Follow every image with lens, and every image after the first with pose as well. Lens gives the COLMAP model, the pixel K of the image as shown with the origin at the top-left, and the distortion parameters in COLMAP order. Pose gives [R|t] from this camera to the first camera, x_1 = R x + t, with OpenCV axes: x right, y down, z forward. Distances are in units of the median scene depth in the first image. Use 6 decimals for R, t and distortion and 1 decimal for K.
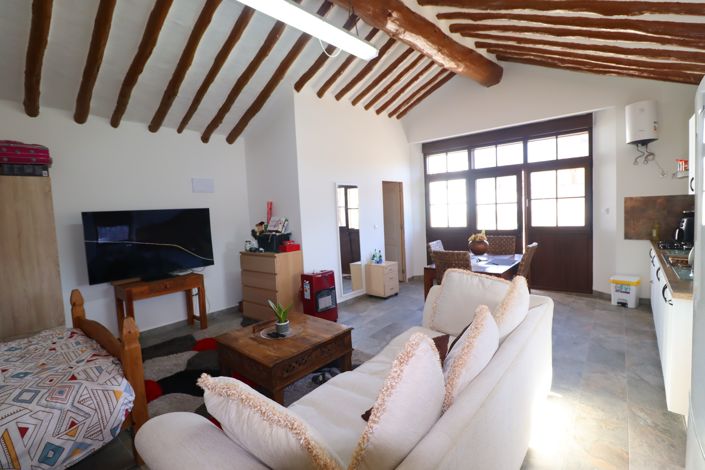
lens RADIAL K [[330.9, 0, 354.1], [0, 330.9, 233.9], [0, 0, 1]] dist [-0.011070, -0.001875]
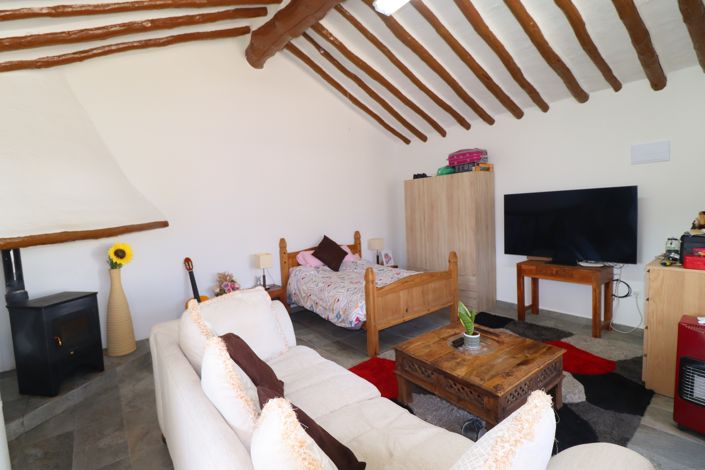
lens RADIAL K [[330.9, 0, 354.9], [0, 330.9, 233.4], [0, 0, 1]] dist [-0.011070, -0.001875]
pose [[-0.213881, 0.123740, -0.968991, 0.498643], [-0.016839, 0.991330, 0.130310, -0.072206], [0.976715, 0.044187, -0.209943, 0.689880]]
